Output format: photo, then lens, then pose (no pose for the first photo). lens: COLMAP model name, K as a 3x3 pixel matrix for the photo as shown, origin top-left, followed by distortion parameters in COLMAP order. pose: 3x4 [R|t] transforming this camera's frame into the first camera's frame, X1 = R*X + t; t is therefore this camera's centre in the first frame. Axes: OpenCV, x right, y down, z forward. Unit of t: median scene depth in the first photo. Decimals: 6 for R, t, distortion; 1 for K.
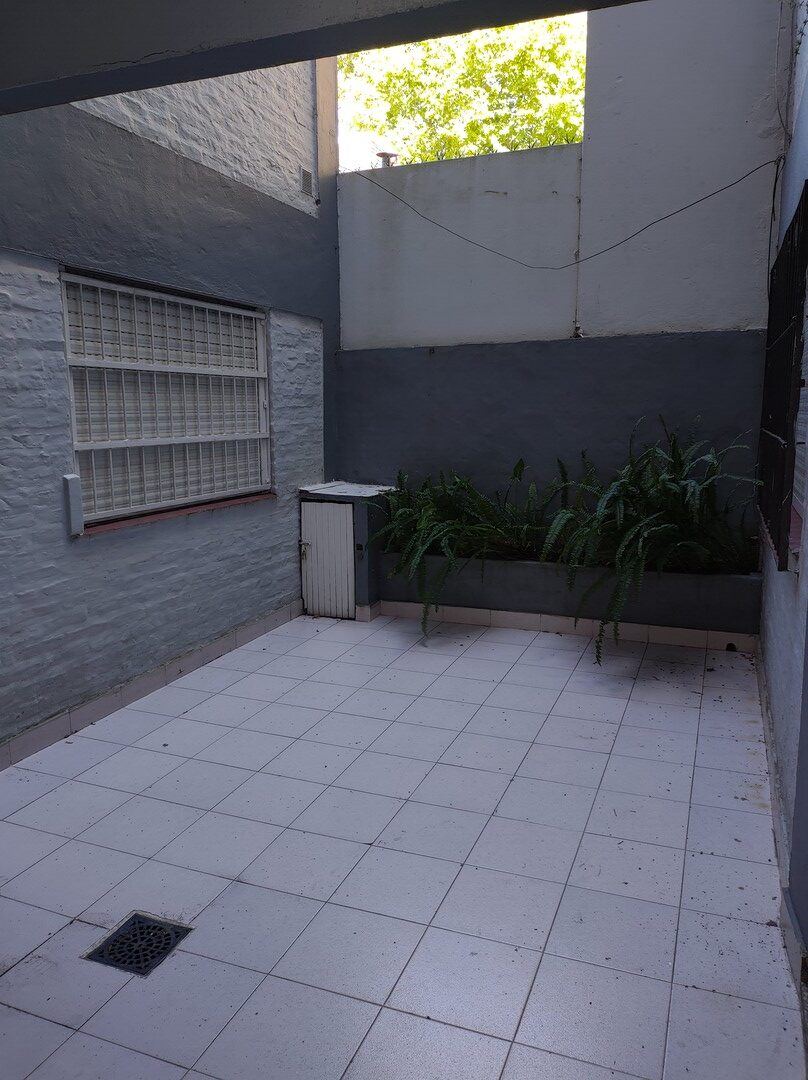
lens RADIAL K [[801.5, 0, 390.2], [0, 801.5, 529.8], [0, 0, 1]] dist [0.051417, -0.053961]
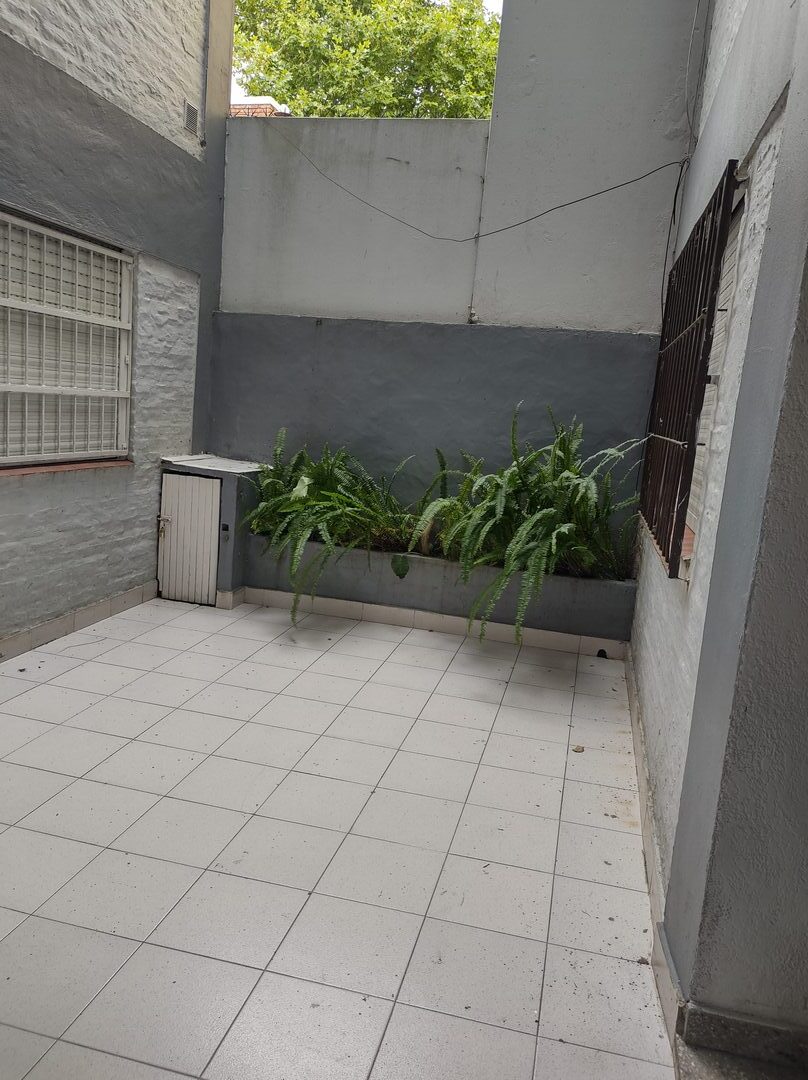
lens RADIAL K [[801.5, 0, 396.0], [0, 801.5, 536.8], [0, 0, 1]] dist [0.051417, -0.053961]
pose [[0.984991, 0.065242, 0.159799, 0.011419], [-0.068485, 0.997541, 0.014870, 0.008118], [-0.158436, -0.025591, 0.987038, 0.096734]]
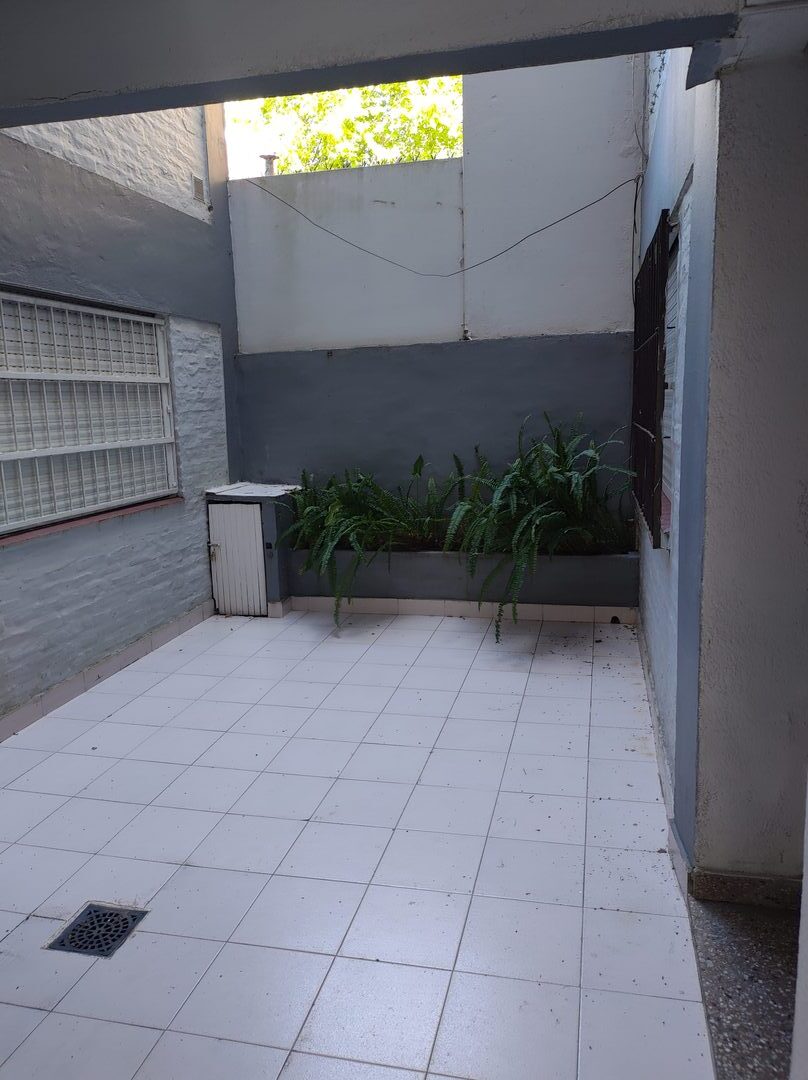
lens RADIAL K [[801.5, 0, 390.5], [0, 801.5, 526.9], [0, 0, 1]] dist [0.051417, -0.053961]
pose [[0.989759, -0.043969, 0.135806, -0.034133], [0.043547, 0.999033, 0.006081, -0.002989], [-0.135942, -0.000105, 0.990717, -0.064531]]
